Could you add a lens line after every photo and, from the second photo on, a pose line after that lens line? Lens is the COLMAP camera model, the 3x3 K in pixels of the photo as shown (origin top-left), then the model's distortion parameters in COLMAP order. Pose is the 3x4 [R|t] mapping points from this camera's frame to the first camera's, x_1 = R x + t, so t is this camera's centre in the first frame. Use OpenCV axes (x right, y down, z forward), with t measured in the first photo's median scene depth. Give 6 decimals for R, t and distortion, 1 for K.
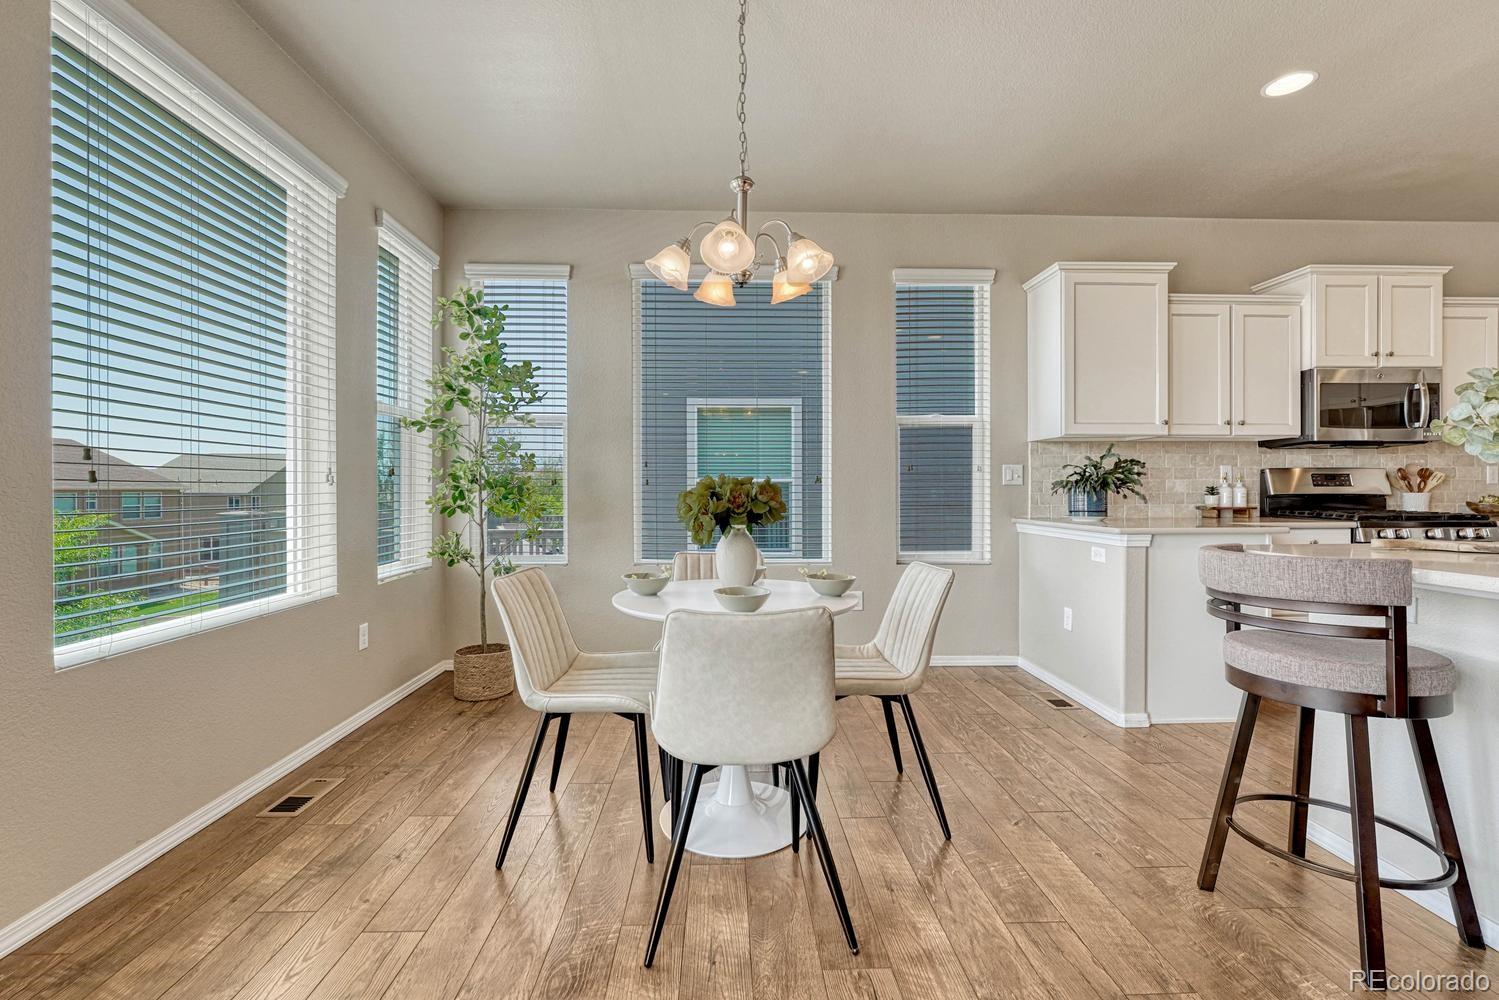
lens RADIAL K [[646.8, 0, 743.8], [0, 646.8, 493.2], [0, 0, 1]] dist [-0.010126, 0.000898]
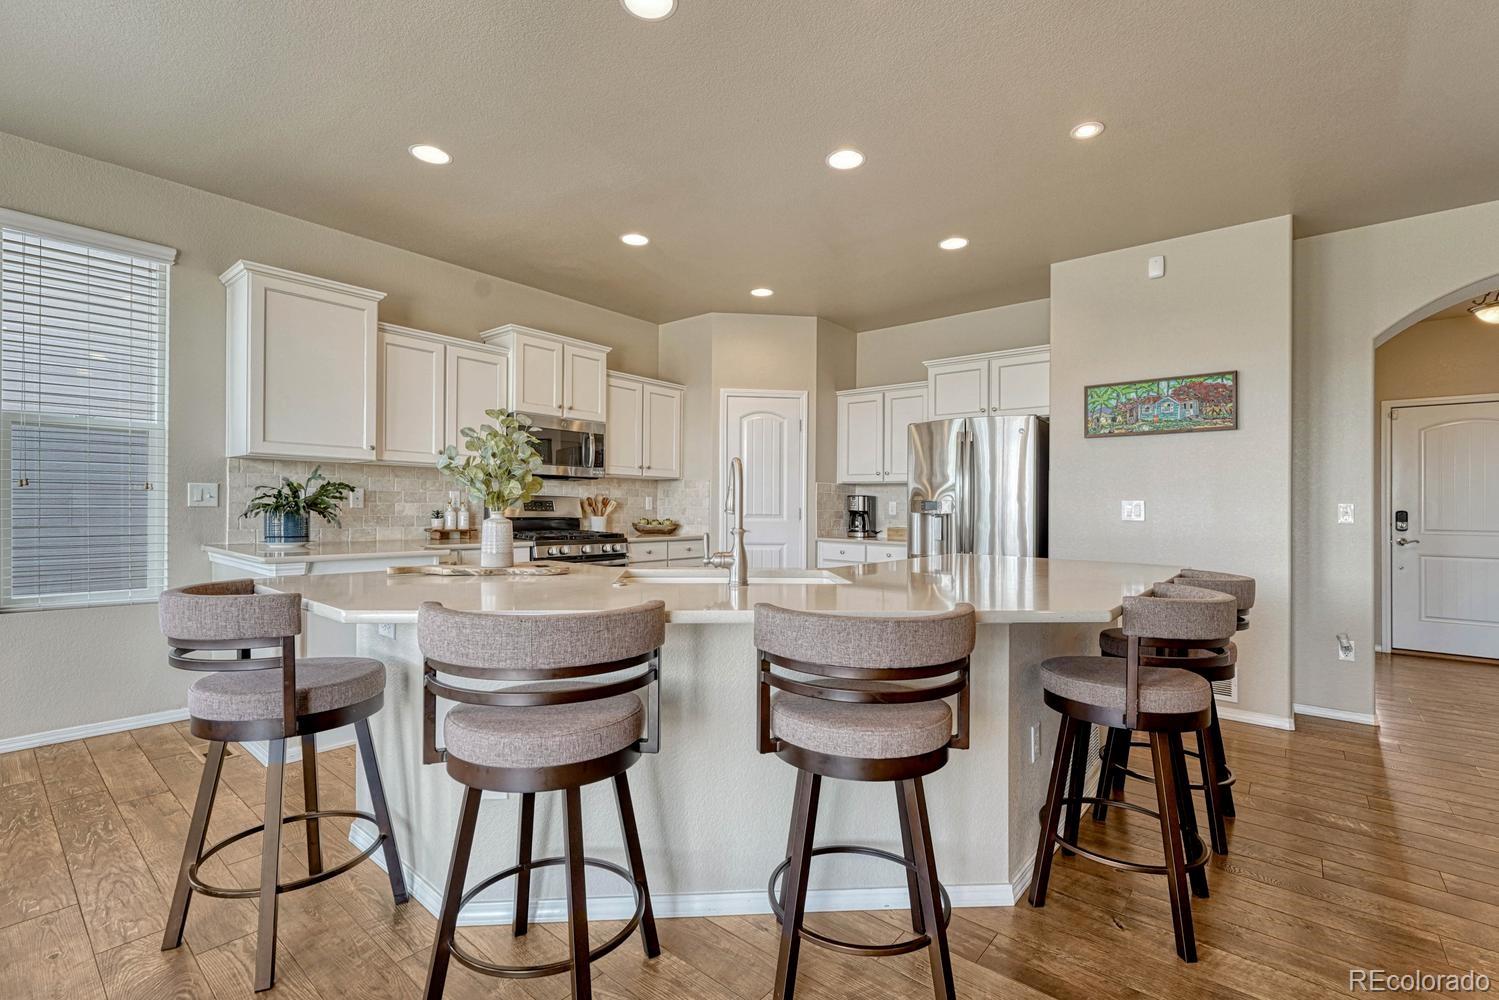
lens RADIAL K [[657.3, 0, 751.7], [0, 657.3, 507.1], [0, 0, 1]] dist [-0.009310, 0.000095]
pose [[0.661546, 0.011934, 0.749810, 0.270069], [-0.013631, 0.999900, -0.003888, -0.020160], [-0.749781, -0.007648, 0.661642, -0.129805]]
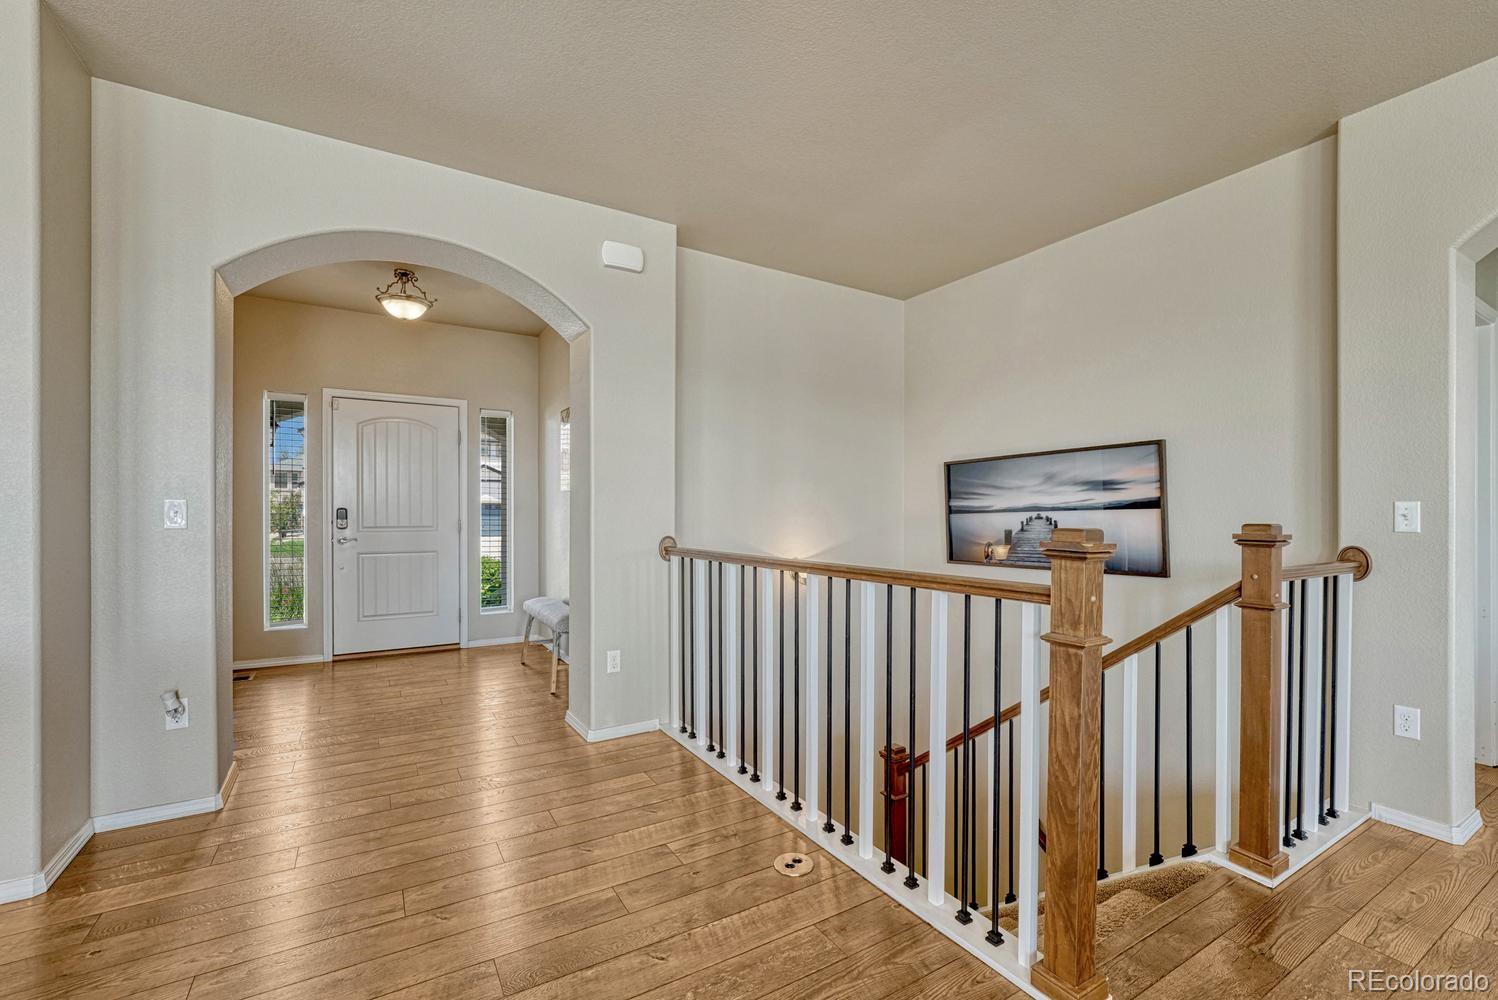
lens RADIAL K [[632.7, 0, 749.0], [0, 632.7, 494.2], [0, 0, 1]] dist [-0.008821, 0.000391]
pose [[-0.490625, 0.022784, 0.871073, 0.765332], [-0.001756, 0.999630, -0.027136, -0.031872], [-0.871369, -0.014844, -0.490403, -0.358497]]
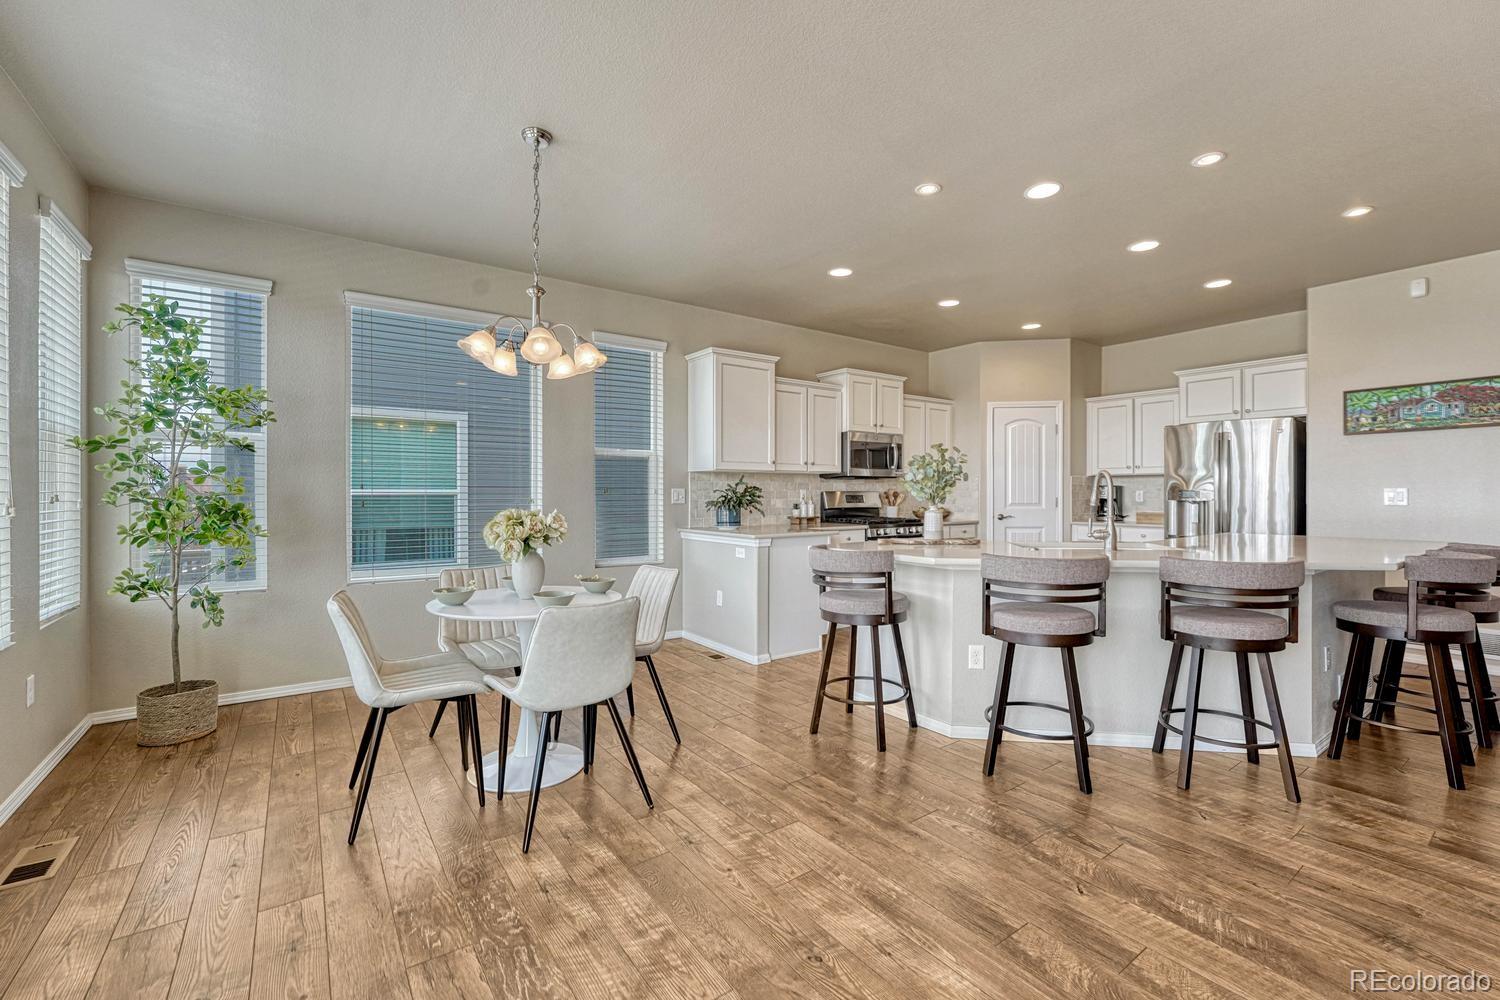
lens RADIAL K [[633.5, 0, 750.0], [0, 633.5, 494.2], [0, 0, 1]] dist [-0.008821, 0.000391]
pose [[0.830015, -0.000118, 0.557742, -0.214161], [0.001878, 0.999995, -0.002584, -0.031267], [-0.557738, 0.003192, 0.830011, -0.196556]]
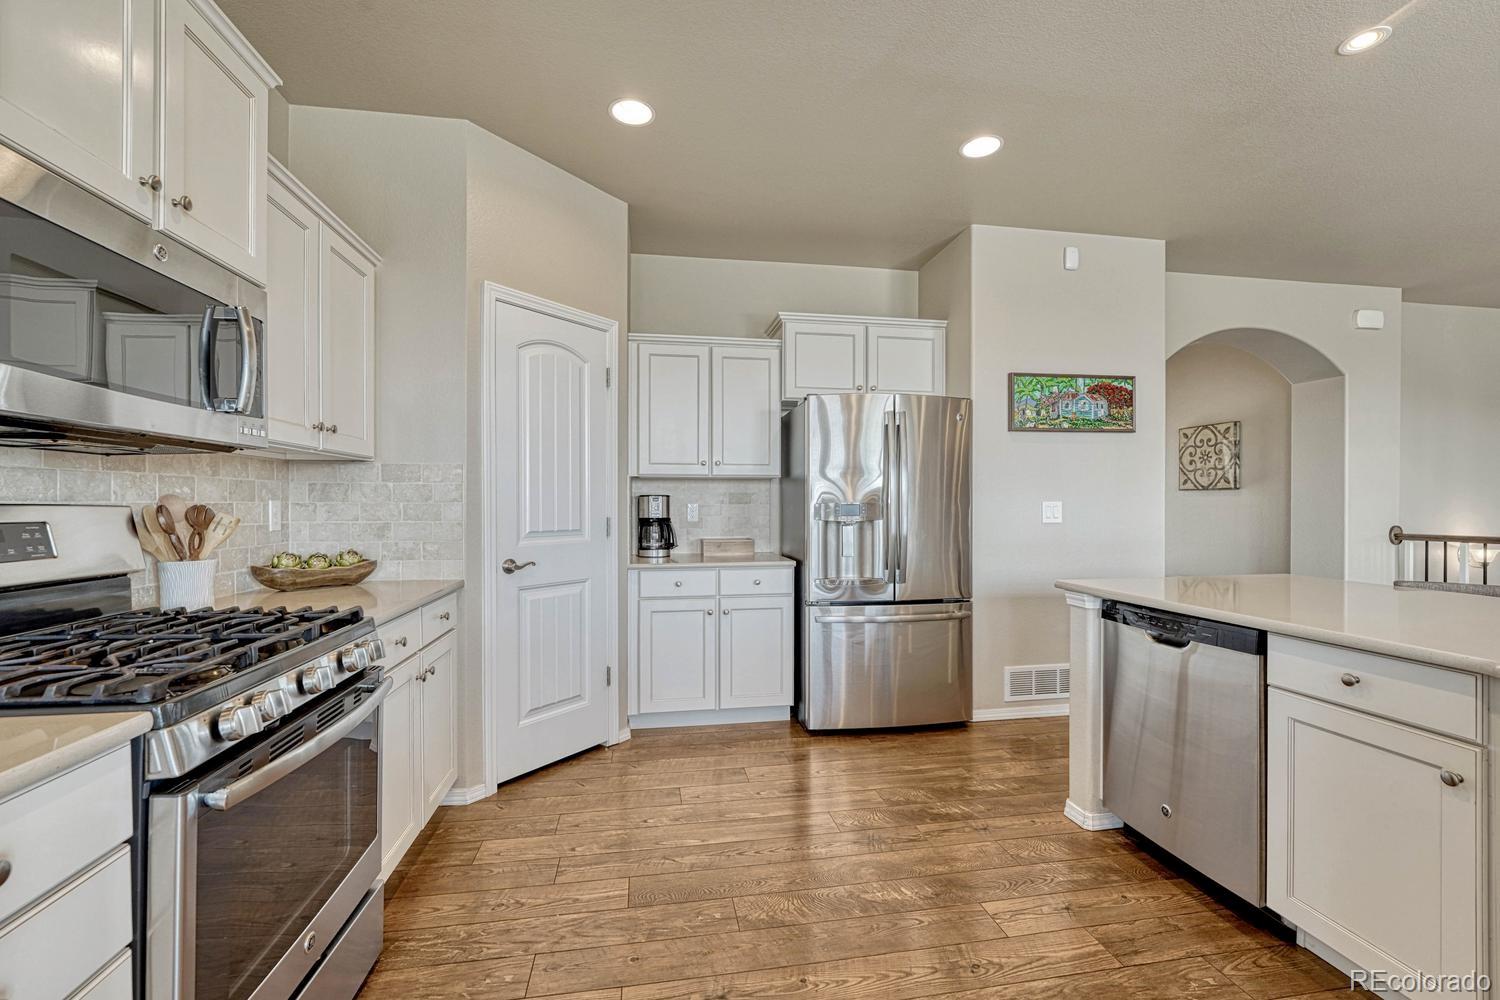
lens RADIAL K [[628.3, 0, 748.3], [0, 628.3, 509.8], [0, 0, 1]] dist [-0.013643, -0.000124]
pose [[-0.136992, -0.006660, 0.990550, 0.601971], [0.004954, 0.999960, 0.007408, -0.040499], [-0.990560, 0.005922, -0.136953, 0.717041]]
